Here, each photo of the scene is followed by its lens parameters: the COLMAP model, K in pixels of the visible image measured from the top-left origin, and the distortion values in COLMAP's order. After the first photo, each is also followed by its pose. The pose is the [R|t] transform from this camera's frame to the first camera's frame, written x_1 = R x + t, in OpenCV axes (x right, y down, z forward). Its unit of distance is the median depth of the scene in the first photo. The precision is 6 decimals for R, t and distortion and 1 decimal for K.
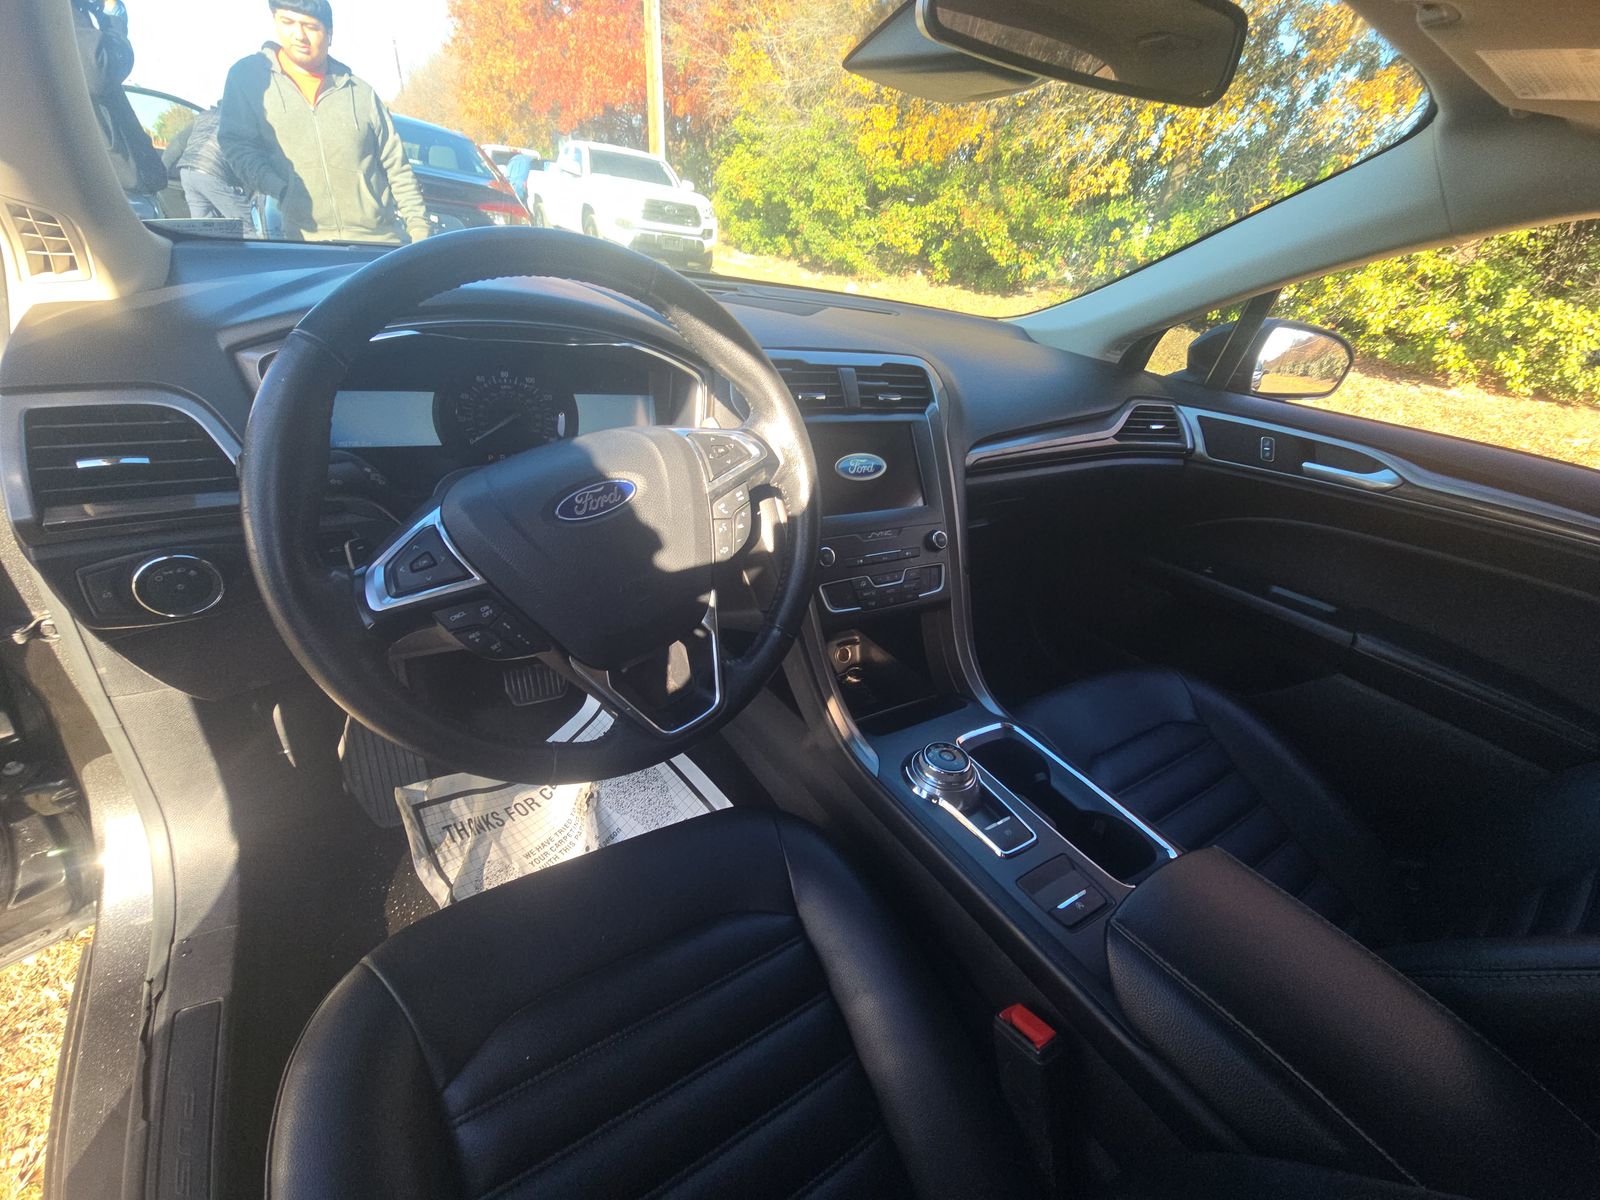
lens RADIAL K [[634.4, 0, 796.0], [0, 634.4, 594.9], [0, 0, 1]] dist [0.016888, -0.012558]
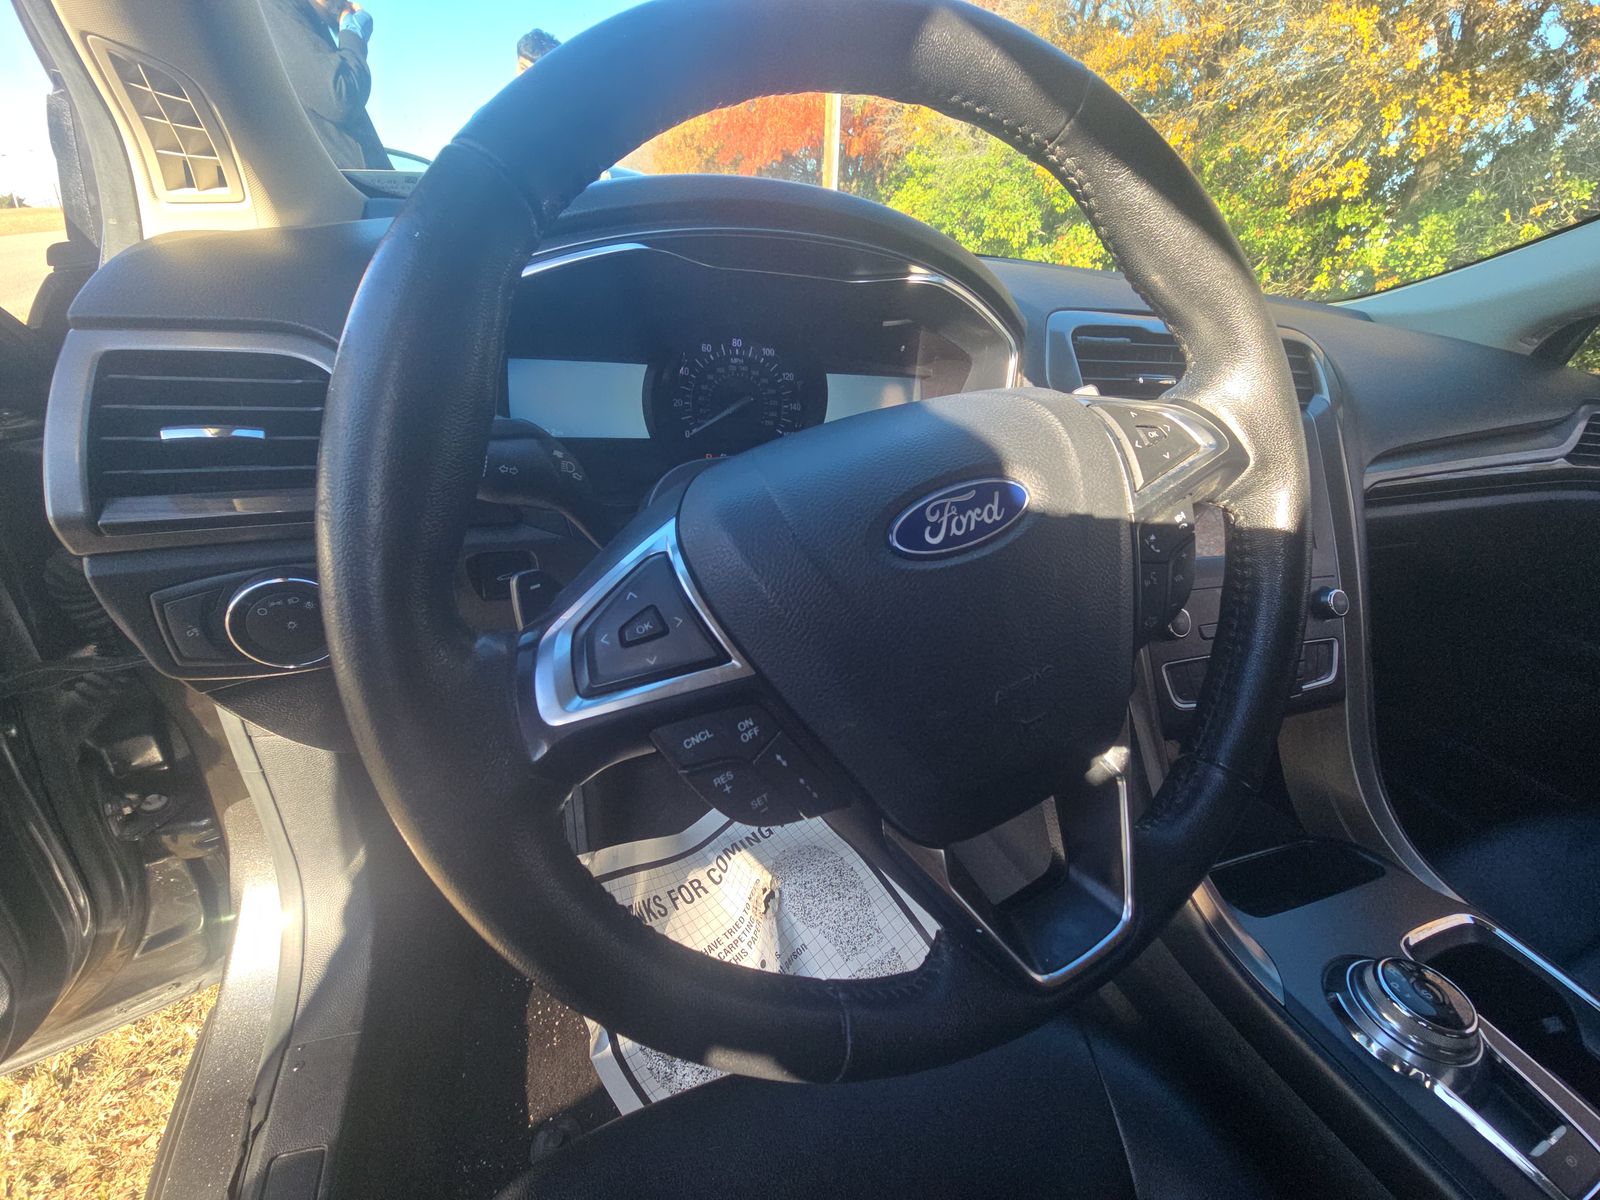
lens RADIAL K [[634.4, 0, 796.0], [0, 634.4, 594.9], [0, 0, 1]] dist [0.016888, -0.012558]
pose [[0.975042, 0.061068, -0.213457, -0.117036], [-0.070720, 0.996777, -0.037871, -0.021143], [0.210457, 0.052022, 0.976218, 0.173090]]
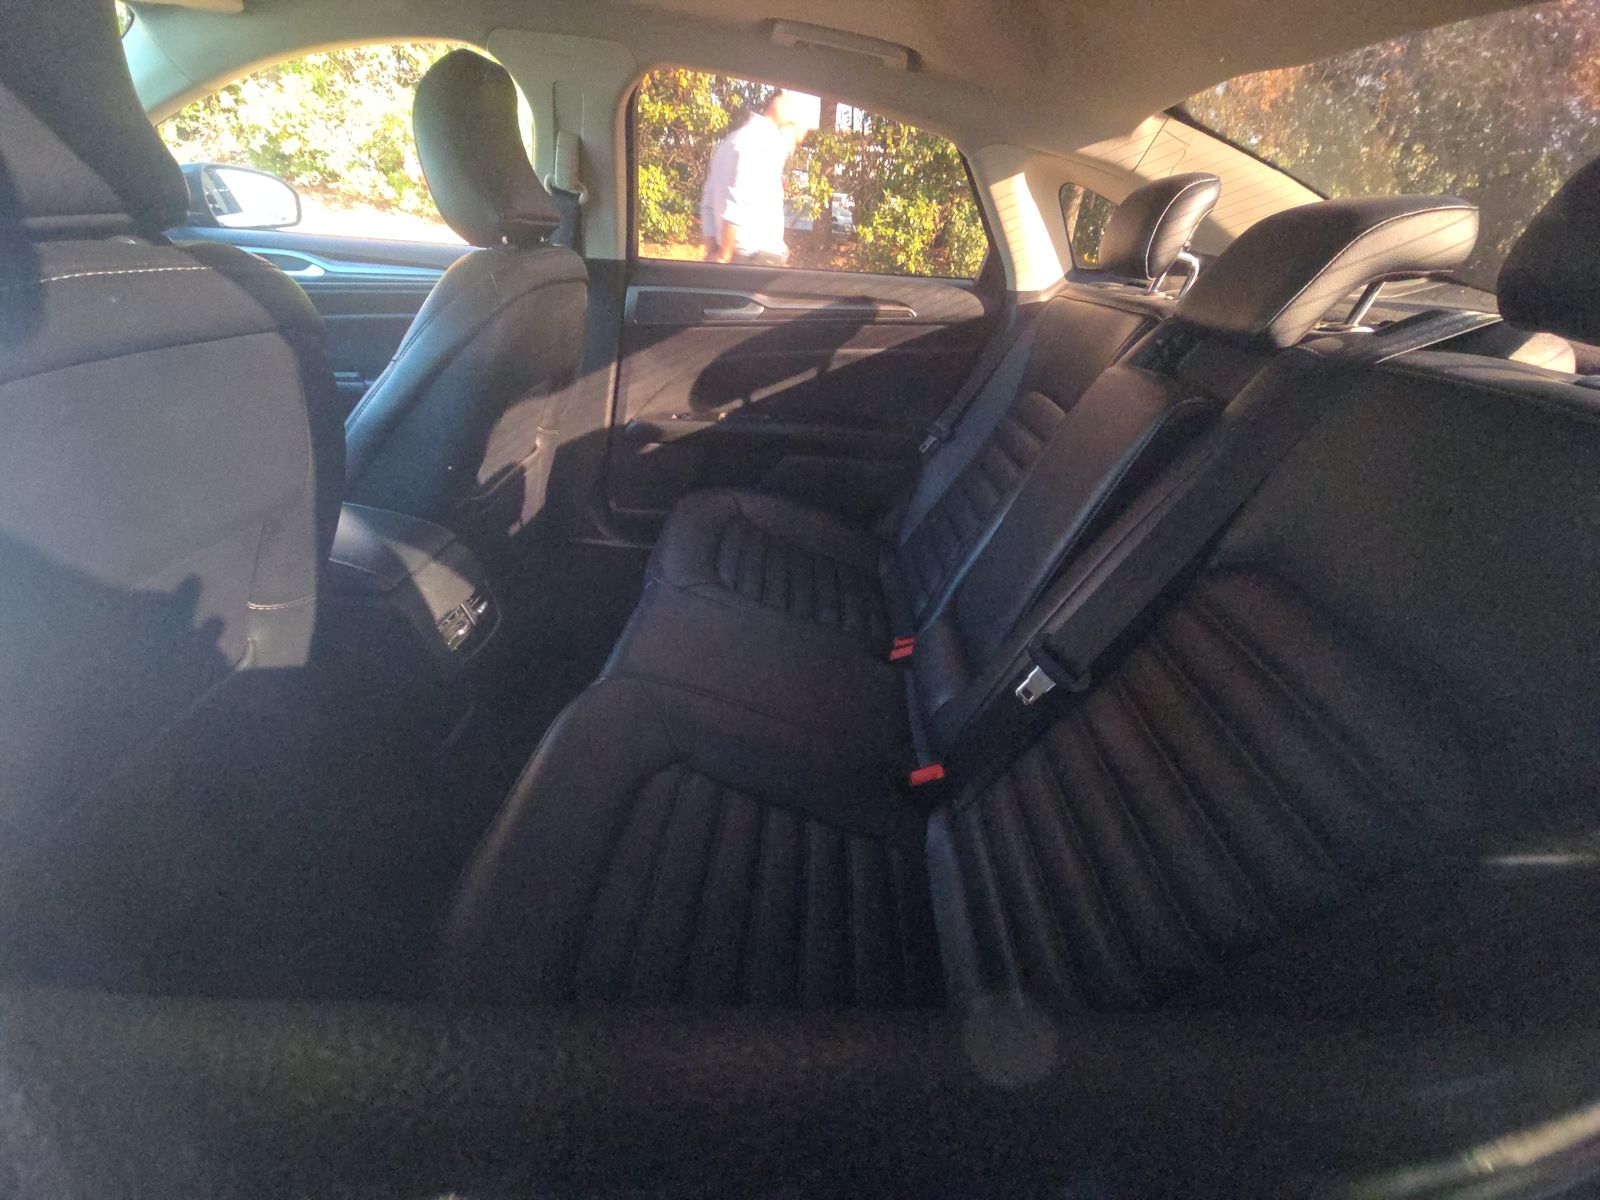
lens RADIAL K [[632.2, 0, 807.6], [0, 632.2, 591.9], [0, 0, 1]] dist [0.036599, -0.023352]
pose [[0.541002, -0.486589, 0.685965, 0.116079], [0.393318, 0.867325, 0.305037, 0.346273], [-0.743383, 0.104777, 0.660609, -0.565417]]
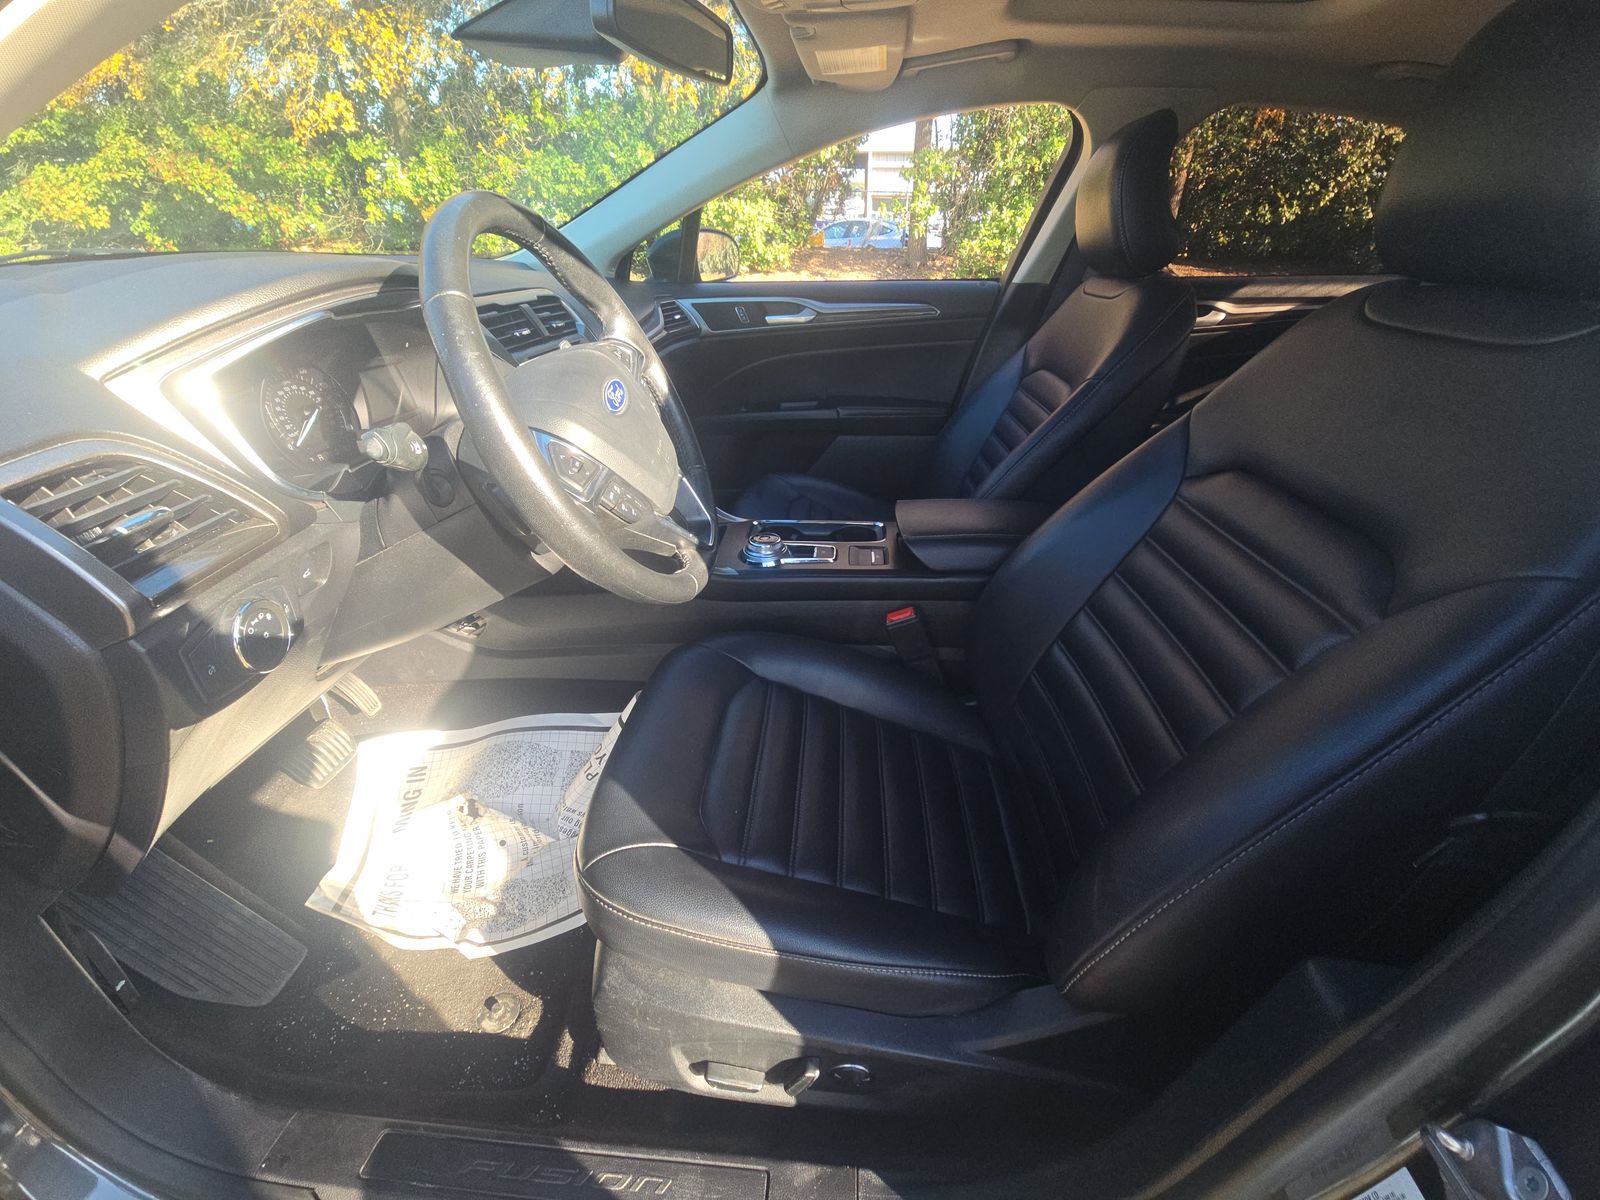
lens RADIAL K [[632.2, 0, 807.6], [0, 632.2, 591.9], [0, 0, 1]] dist [0.036599, -0.023352]
pose [[0.570462, -0.492082, 0.657592, -0.408436], [0.447790, 0.857528, 0.253238, 0.014201], [-0.688518, 0.150001, 0.709537, -0.053420]]
